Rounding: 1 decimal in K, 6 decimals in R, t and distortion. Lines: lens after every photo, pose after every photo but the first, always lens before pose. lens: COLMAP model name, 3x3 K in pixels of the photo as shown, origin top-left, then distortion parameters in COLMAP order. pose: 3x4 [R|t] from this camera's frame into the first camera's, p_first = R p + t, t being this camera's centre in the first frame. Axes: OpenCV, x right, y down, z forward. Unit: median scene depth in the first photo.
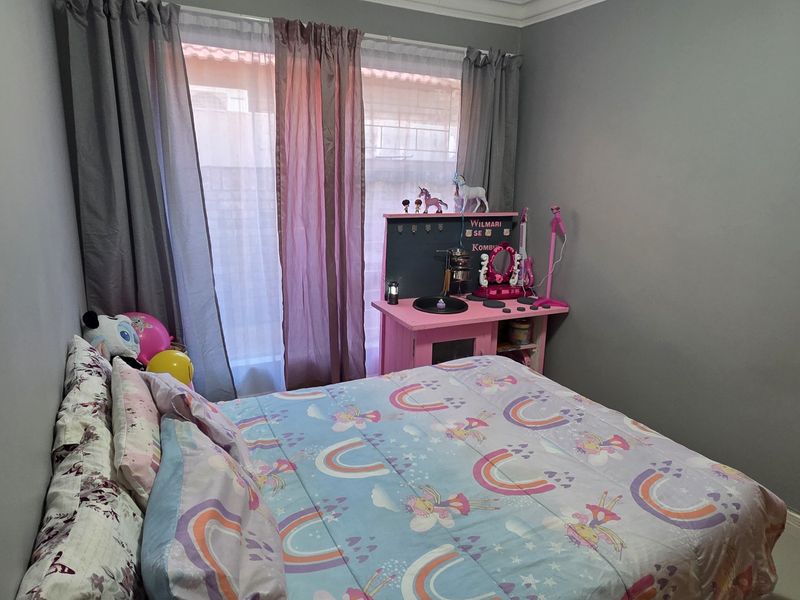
lens RADIAL K [[527.9, 0, 399.7], [0, 527.9, 300.2], [0, 0, 1]] dist [-0.003731, 0.002595]
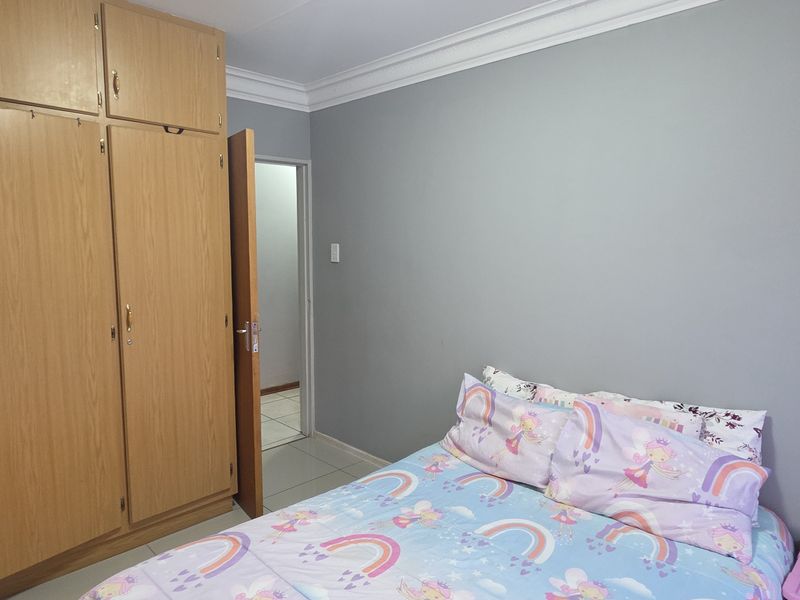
lens RADIAL K [[527.9, 0, 400.8], [0, 527.9, 299.2], [0, 0, 1]] dist [-0.003731, 0.002595]
pose [[-0.948608, 0.004031, -0.316429, 0.450970], [-0.109286, 0.934227, 0.339524, -0.449988], [0.296985, 0.356656, -0.885774, 1.721837]]
